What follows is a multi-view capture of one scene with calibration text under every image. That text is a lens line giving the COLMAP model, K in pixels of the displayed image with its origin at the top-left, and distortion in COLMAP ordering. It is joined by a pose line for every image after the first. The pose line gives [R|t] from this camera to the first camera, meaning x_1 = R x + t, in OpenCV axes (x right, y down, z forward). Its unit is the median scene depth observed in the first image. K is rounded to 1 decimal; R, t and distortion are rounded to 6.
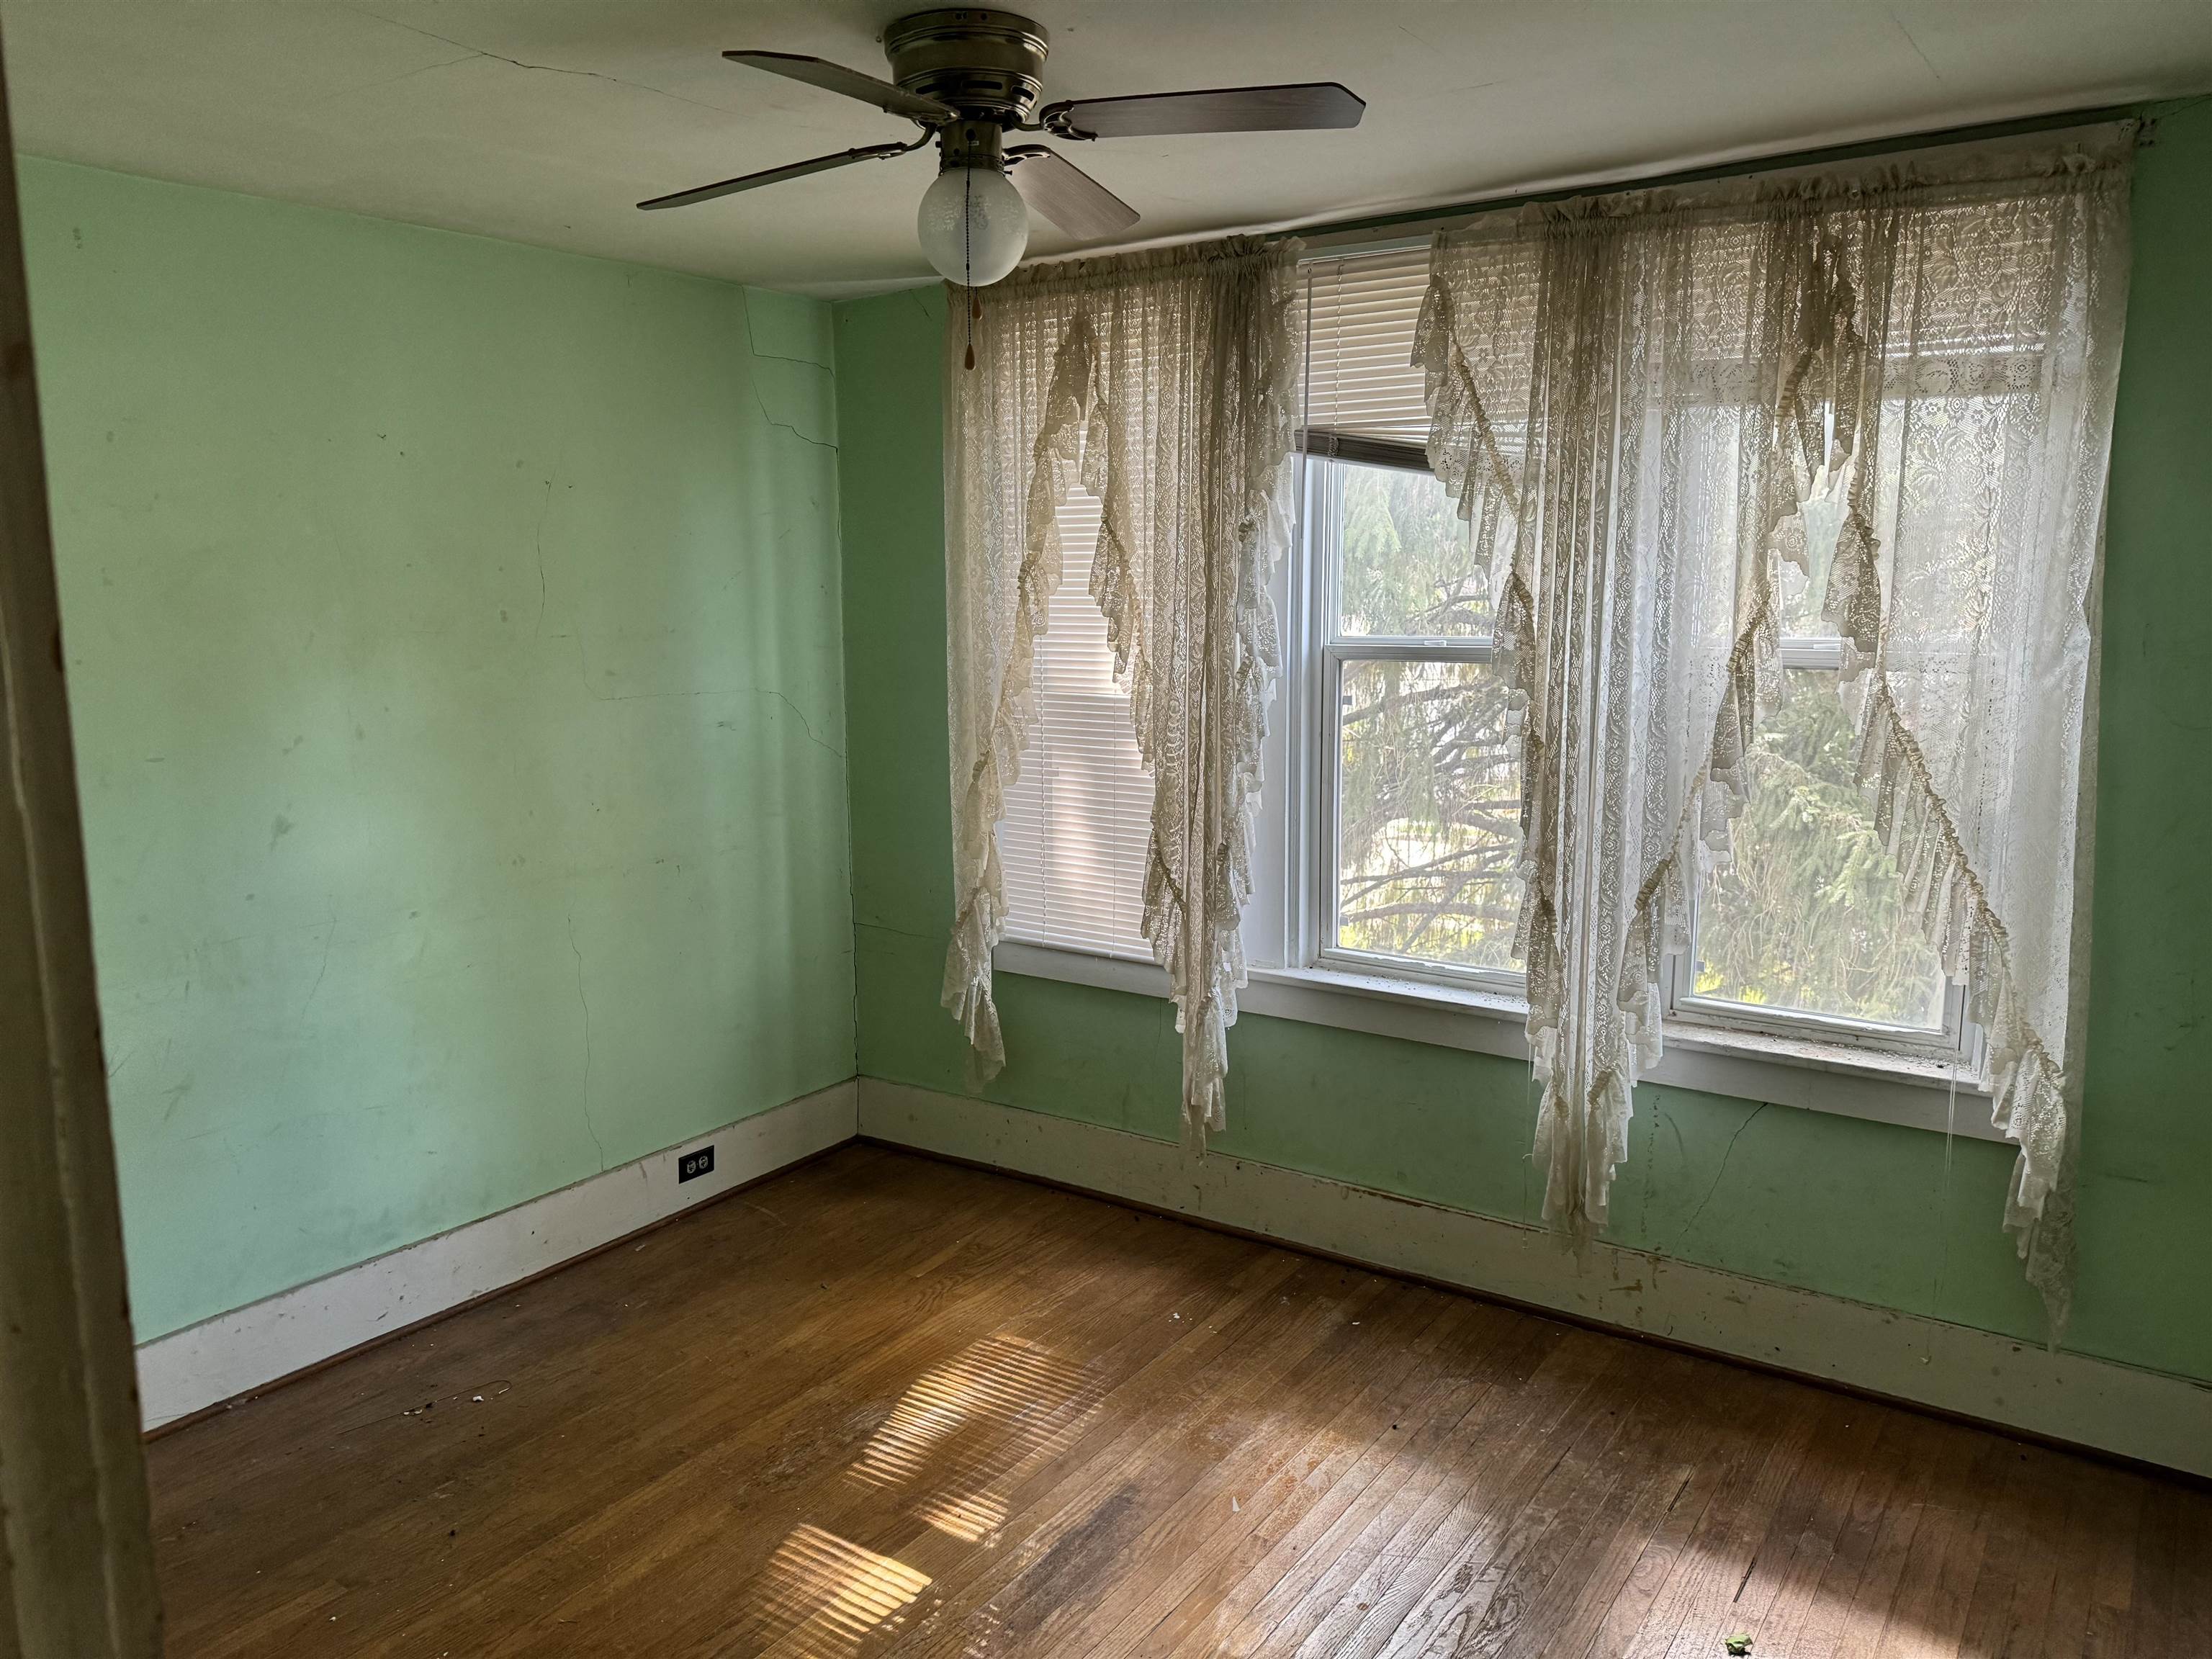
lens RADIAL K [[1568.6, 0, 1103.1], [0, 1568.6, 830.8], [0, 0, 1]] dist [0.121222, -0.158735]
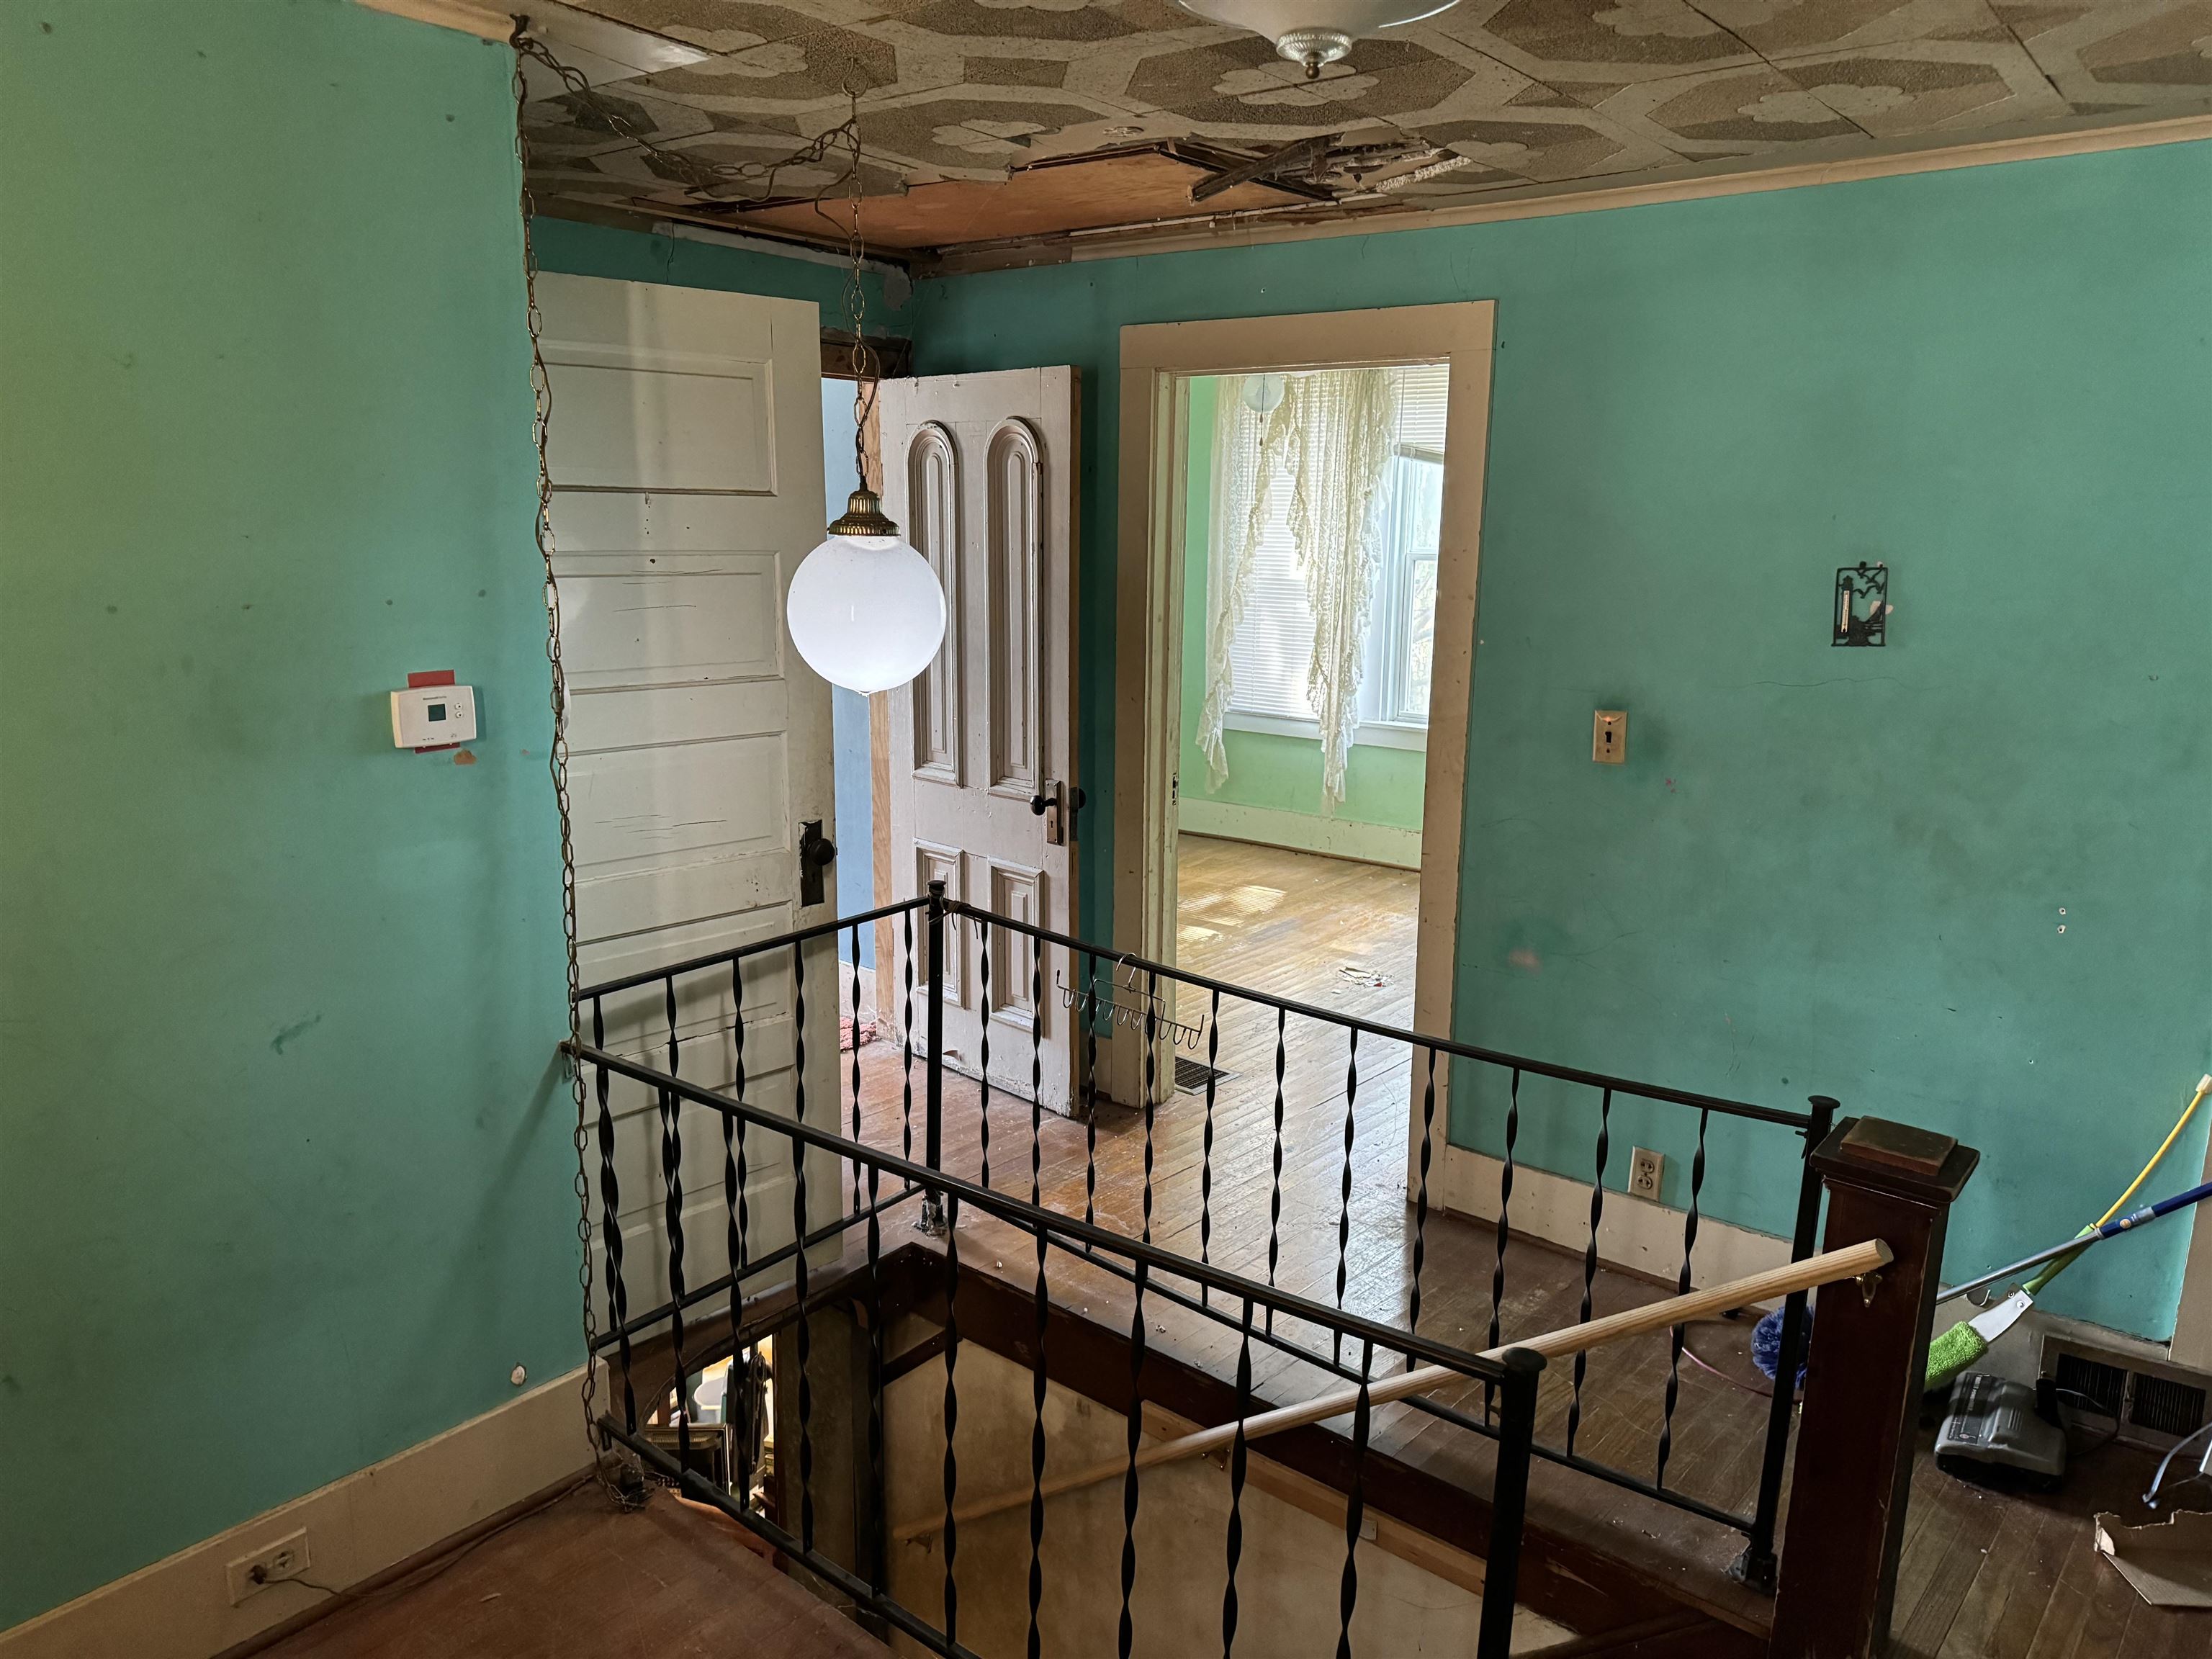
lens RADIAL K [[1568.6, 0, 1103.1], [0, 1568.6, 830.8], [0, 0, 1]] dist [0.121222, -0.158735]
pose [[0.995961, 0.035558, -0.082450, -0.061323], [-0.031878, 0.998454, 0.045534, 0.150470], [0.083942, -0.042721, 0.995554, -1.010091]]
